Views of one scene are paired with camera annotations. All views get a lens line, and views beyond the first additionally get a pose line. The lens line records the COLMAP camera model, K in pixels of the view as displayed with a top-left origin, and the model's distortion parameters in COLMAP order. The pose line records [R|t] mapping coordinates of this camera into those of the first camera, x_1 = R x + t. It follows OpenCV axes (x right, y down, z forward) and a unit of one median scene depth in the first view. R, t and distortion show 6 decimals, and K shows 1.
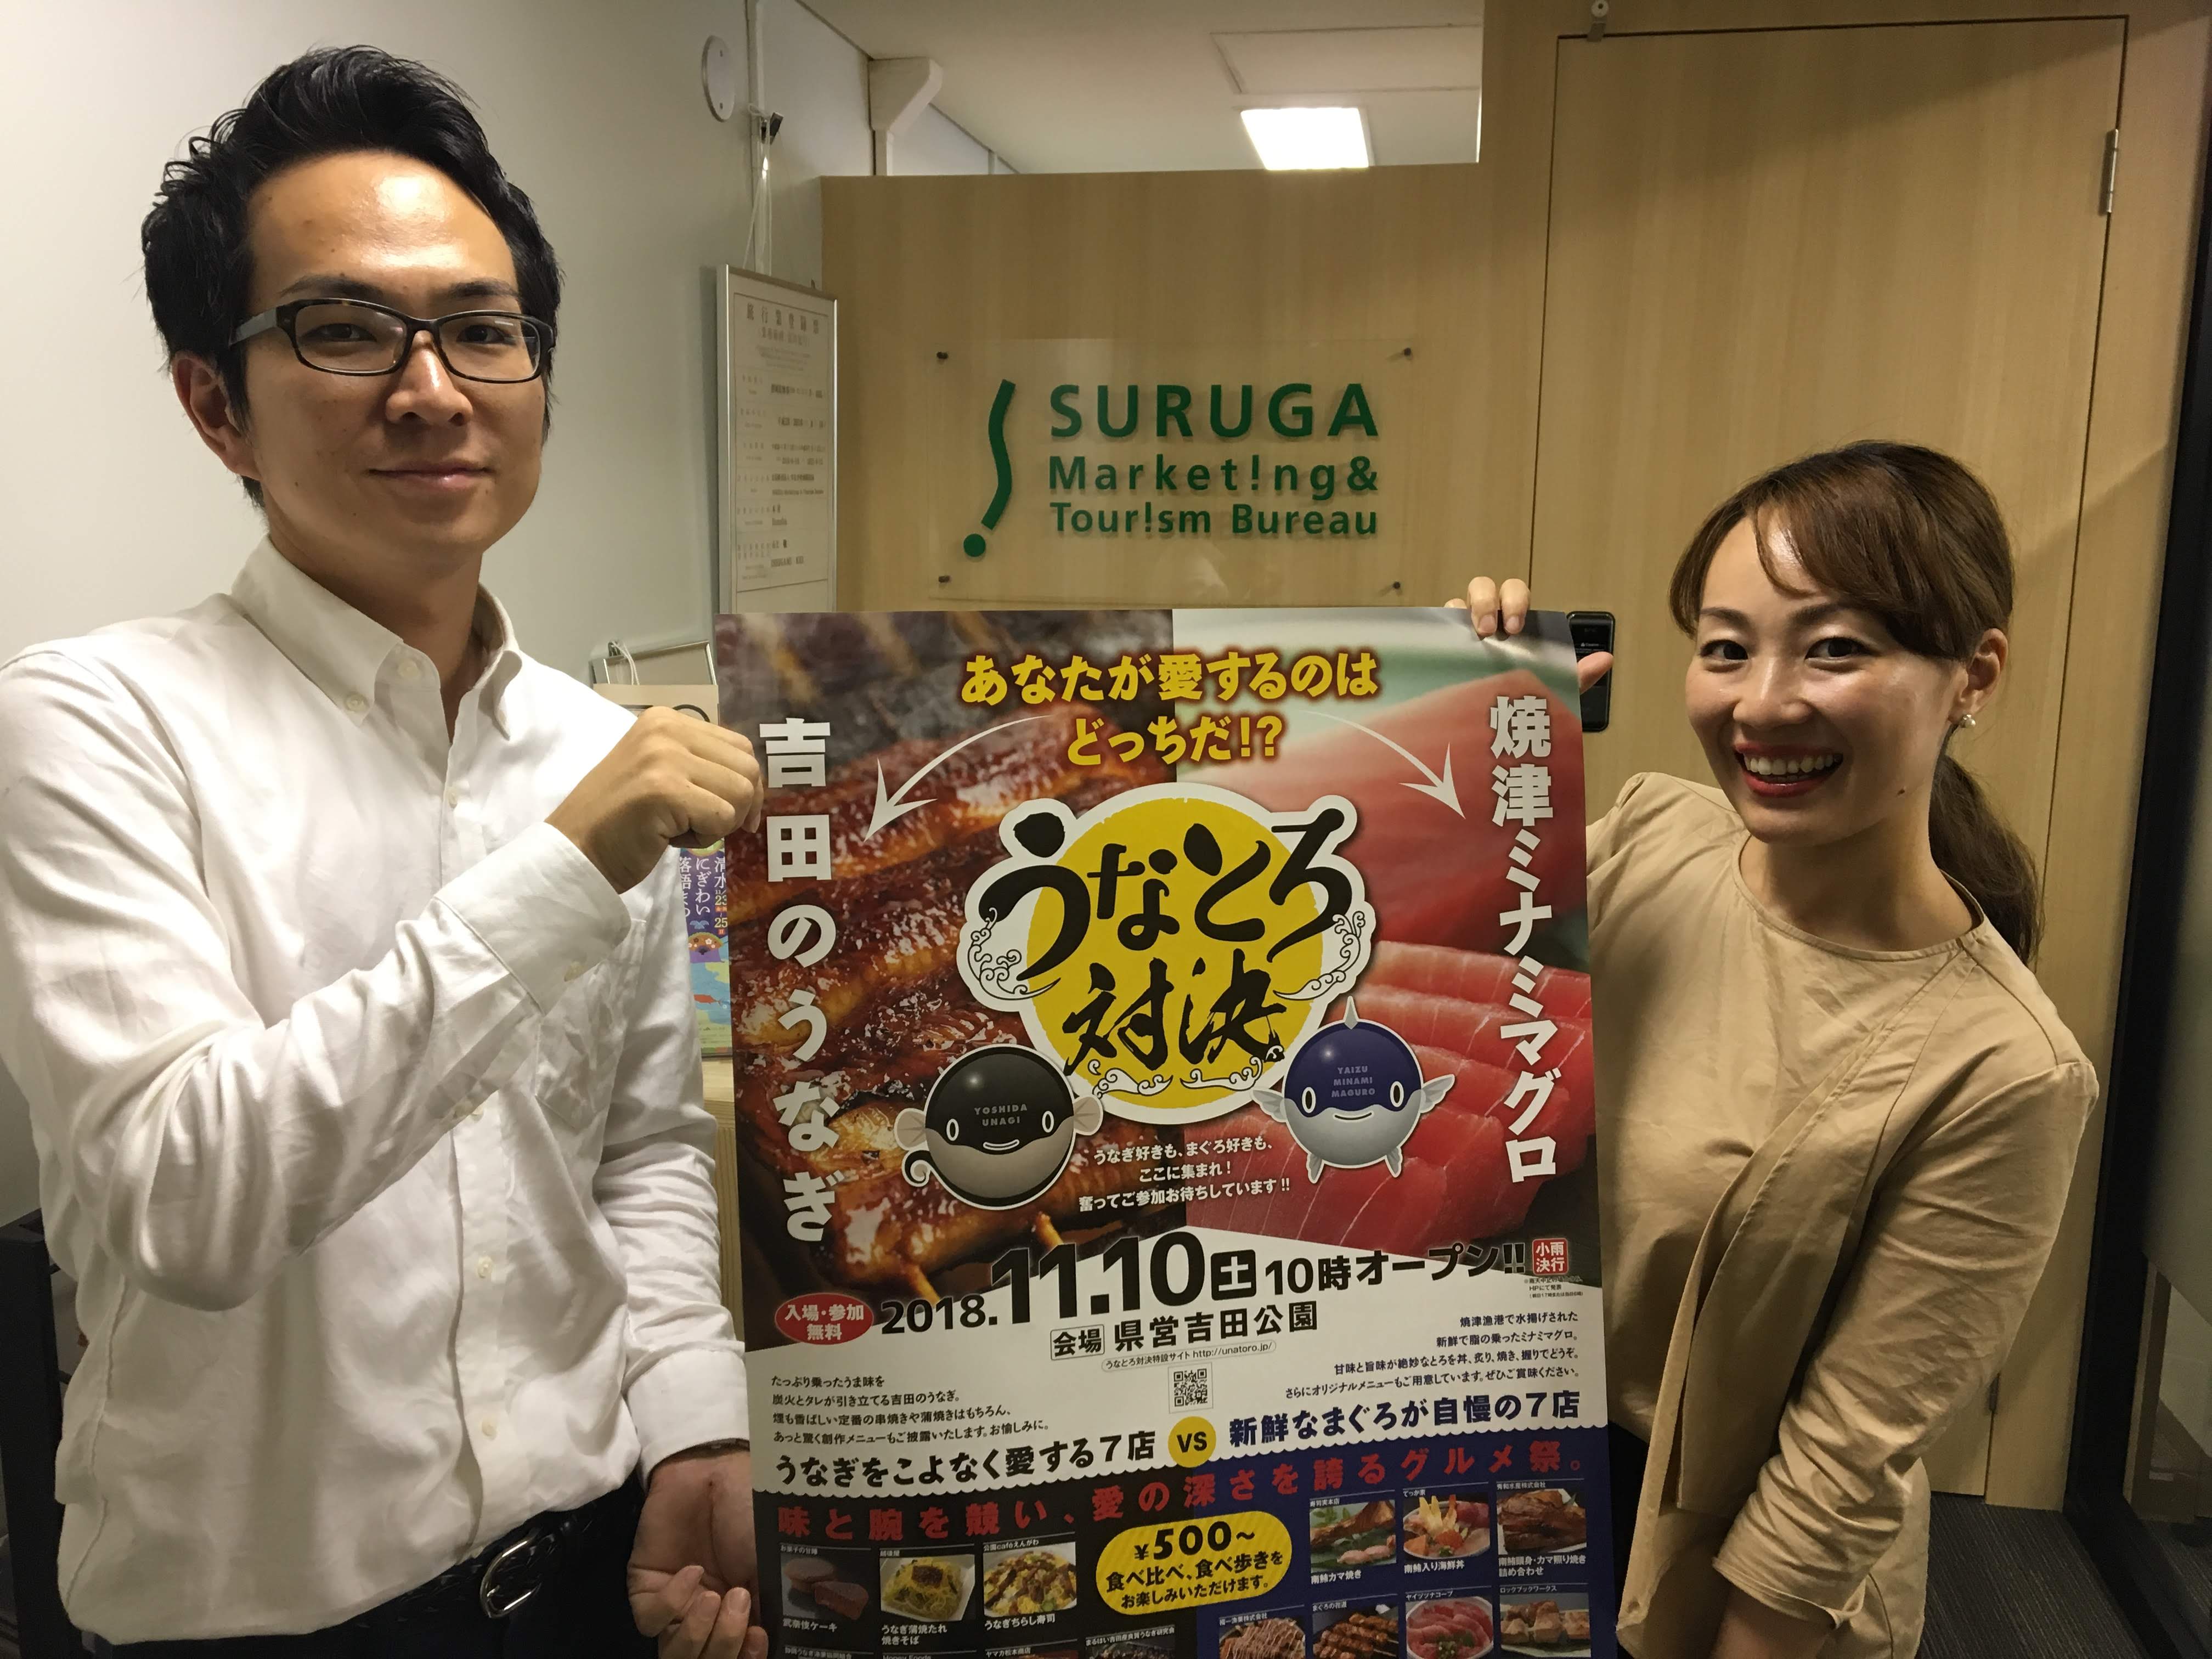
lens RADIAL K [[1841.7, 0, 1104.8], [0, 1841.7, 812.2], [0, 0, 1]] dist [0.055370, -0.054118]
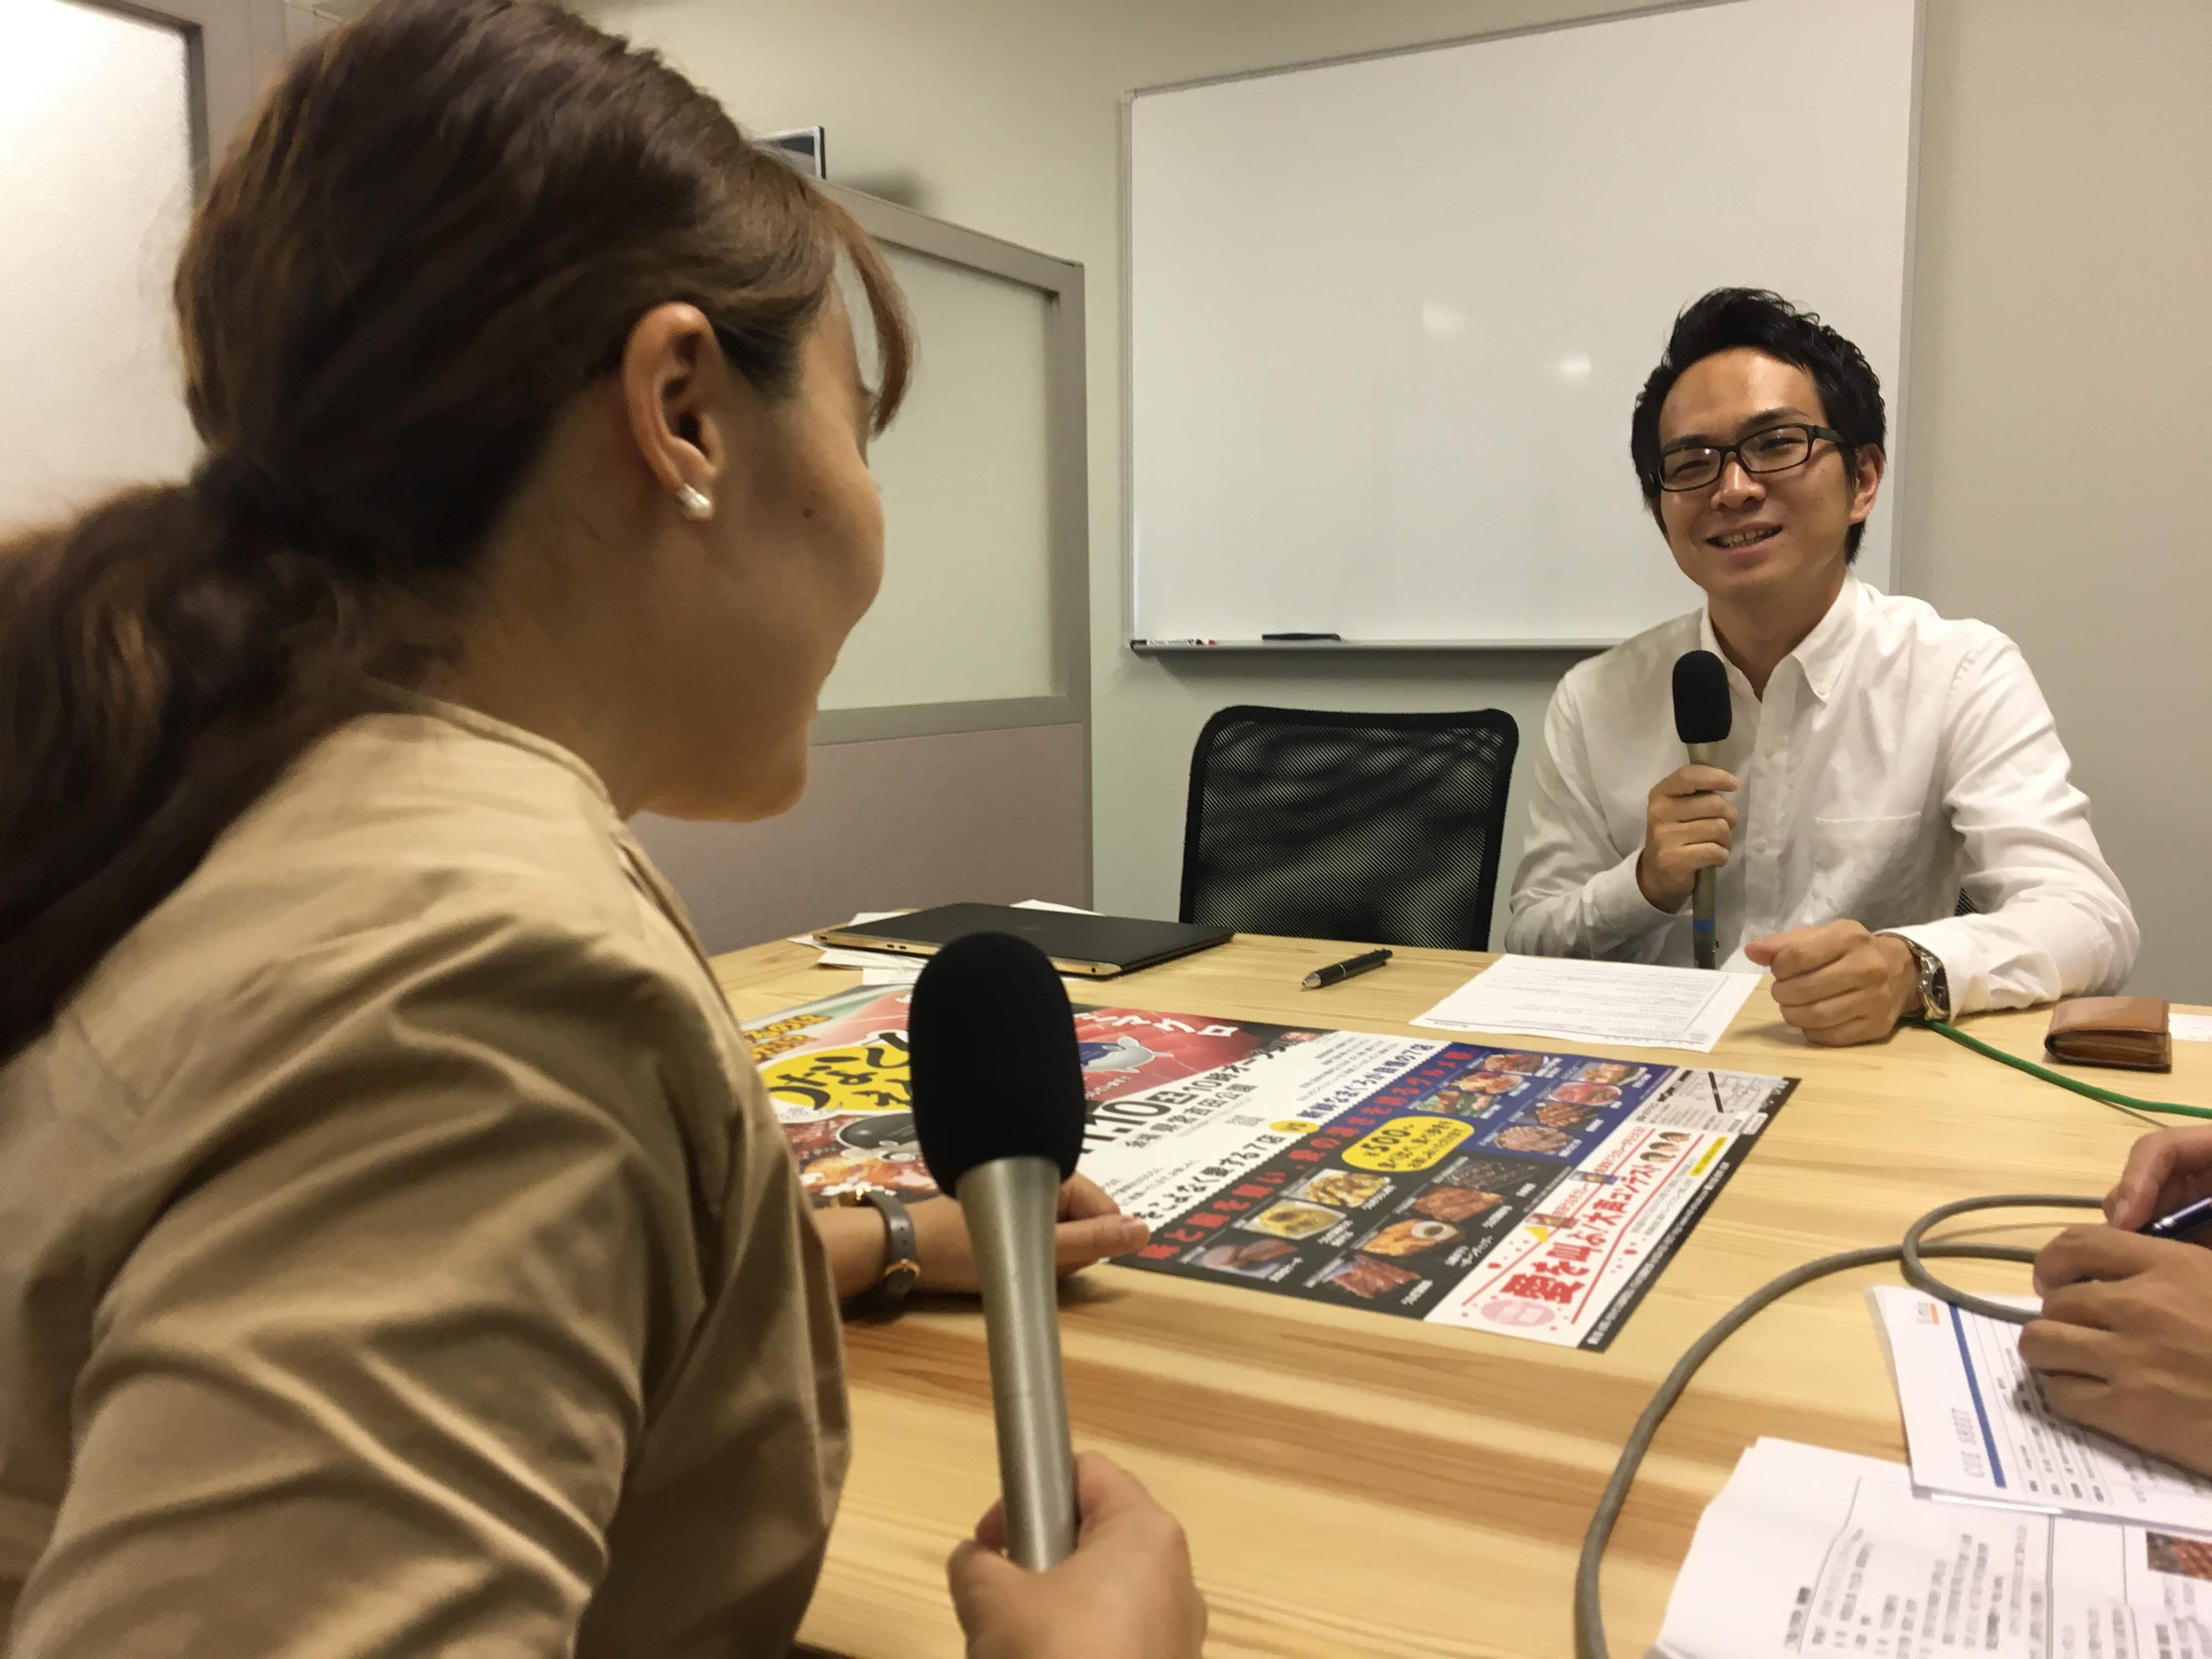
lens RADIAL K [[1841.7, 0, 1116.3], [0, 1841.7, 822.2], [0, 0, 1]] dist [0.055370, -0.054118]
pose [[0.489124, -0.315117, 0.813301, -0.761035], [0.858939, 0.011959, -0.511937, 0.767446], [0.151594, 0.948978, 0.276515, 0.552344]]
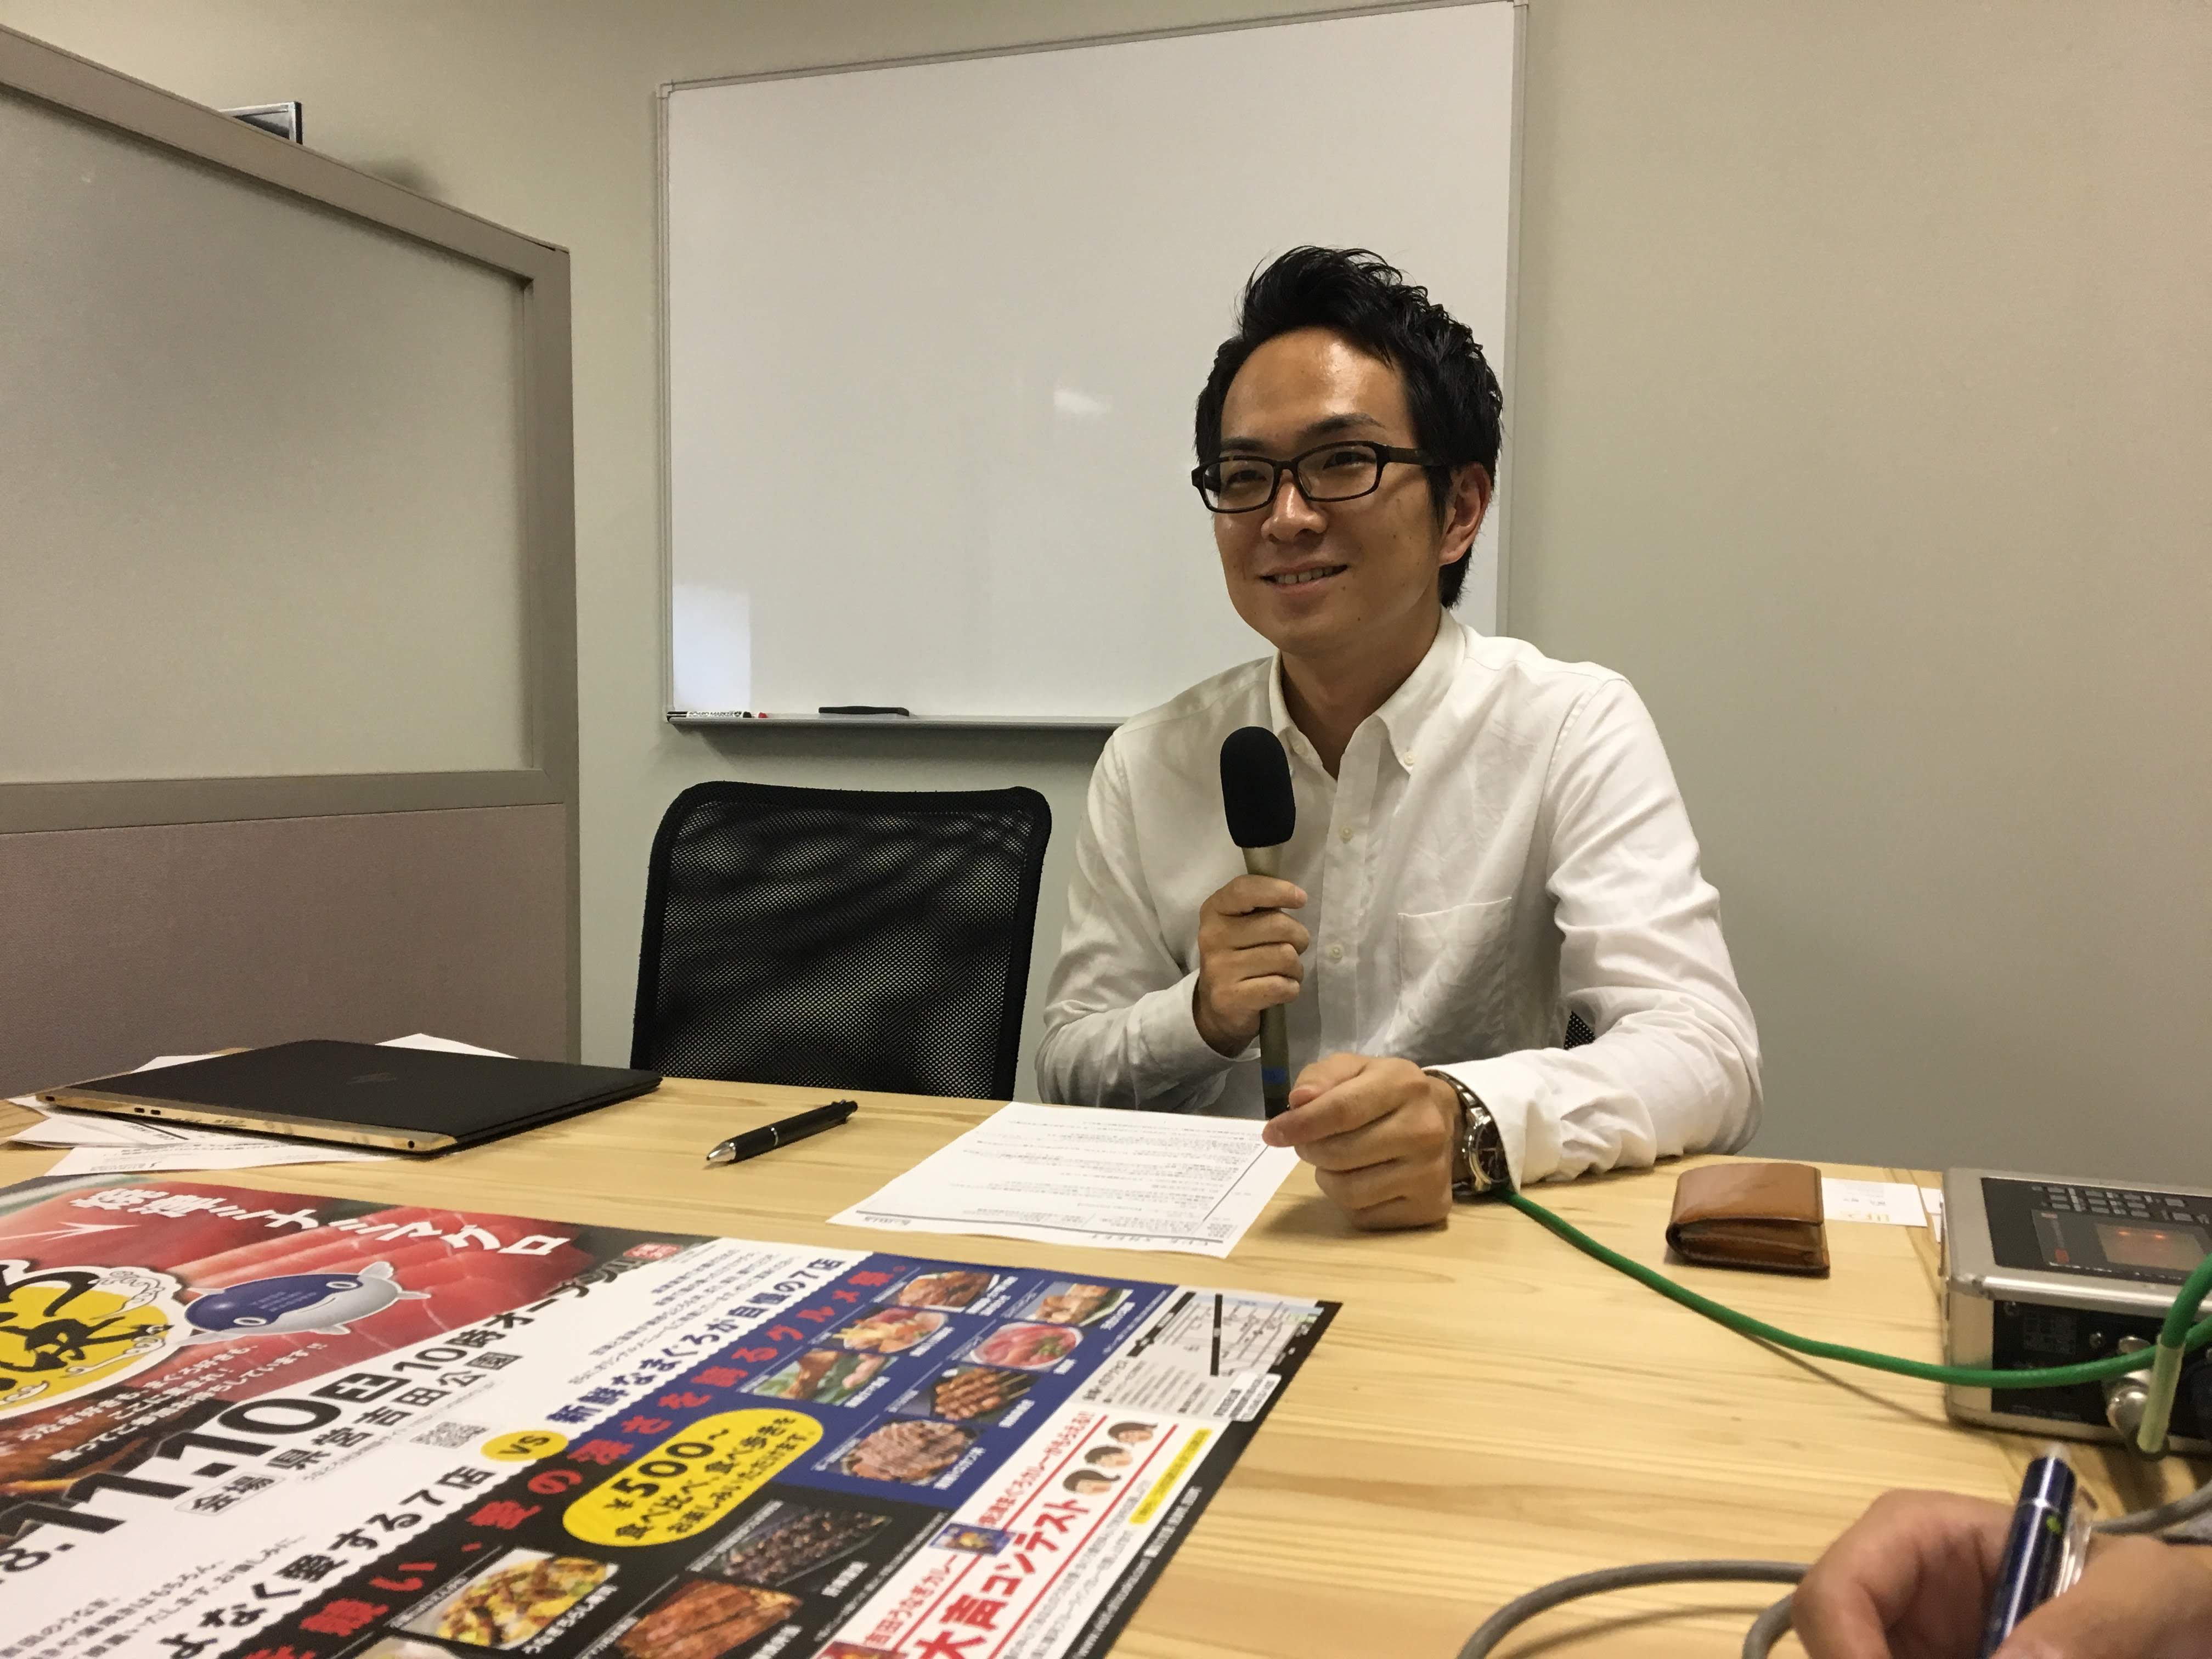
lens RADIAL K [[1841.7, 0, 1101.7], [0, 1841.7, 838.0], [0, 0, 1]] dist [0.055370, -0.054118]
pose [[0.343236, -0.278656, 0.896962, -0.379671], [0.933046, -0.008419, -0.359660, 0.737777], [0.107773, 0.960354, 0.257109, 0.672422]]
